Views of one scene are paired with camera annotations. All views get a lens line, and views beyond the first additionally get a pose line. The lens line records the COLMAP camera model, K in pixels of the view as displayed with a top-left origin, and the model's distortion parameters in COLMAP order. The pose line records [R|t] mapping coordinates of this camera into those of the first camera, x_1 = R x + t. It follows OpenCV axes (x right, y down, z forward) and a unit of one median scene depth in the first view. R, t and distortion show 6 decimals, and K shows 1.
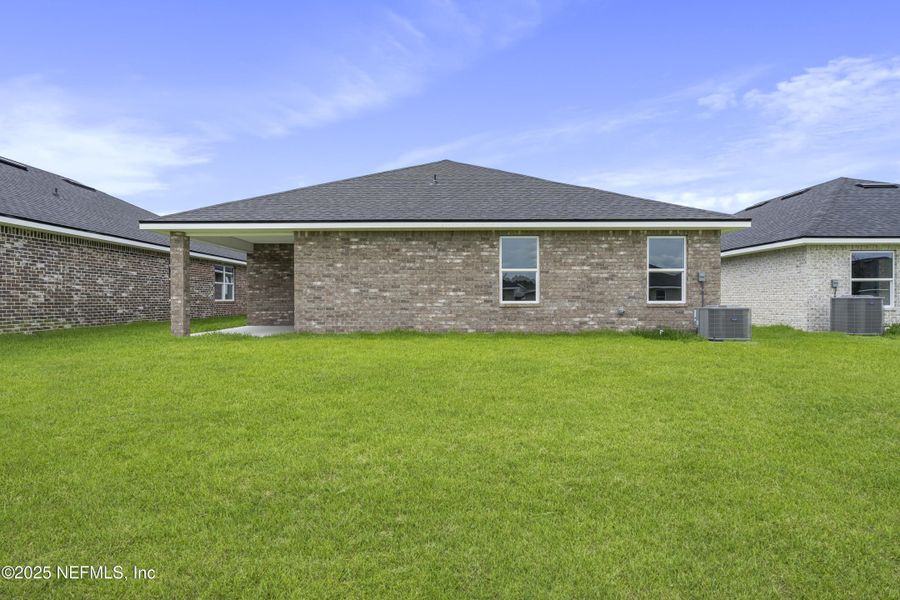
lens RADIAL K [[426.1, 0, 450.0], [0, 426.1, 300.0], [0, 0, 1]] dist [-0.001338, -0.000093]
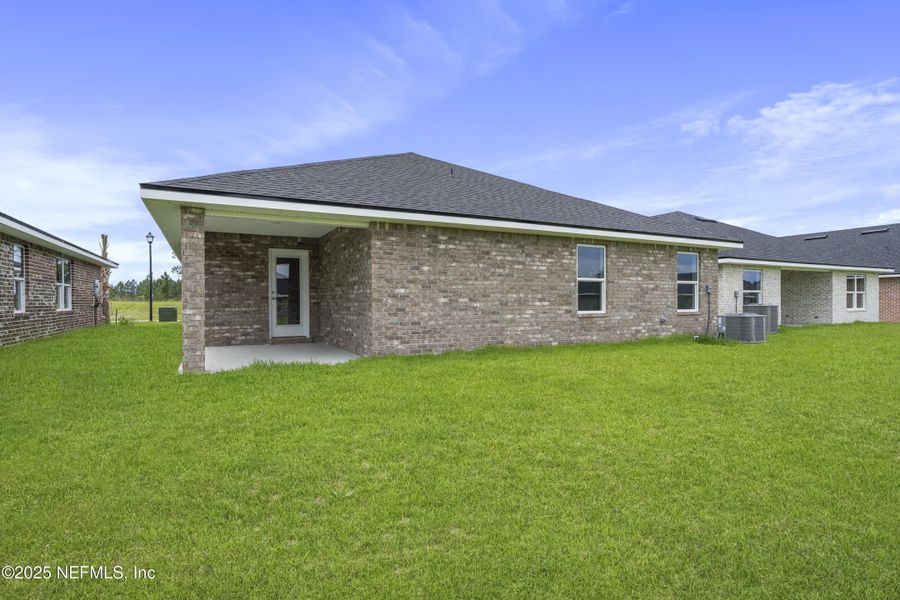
lens RADIAL K [[422.2, 0, 454.3], [0, 422.2, 299.2], [0, 0, 1]] dist [-0.000872, -0.000234]
pose [[0.902897, 0.001913, 0.429852, -0.545425], [0.002567, 0.999948, -0.009842, -0.016141], [-0.429848, 0.009990, 0.902846, 0.262703]]
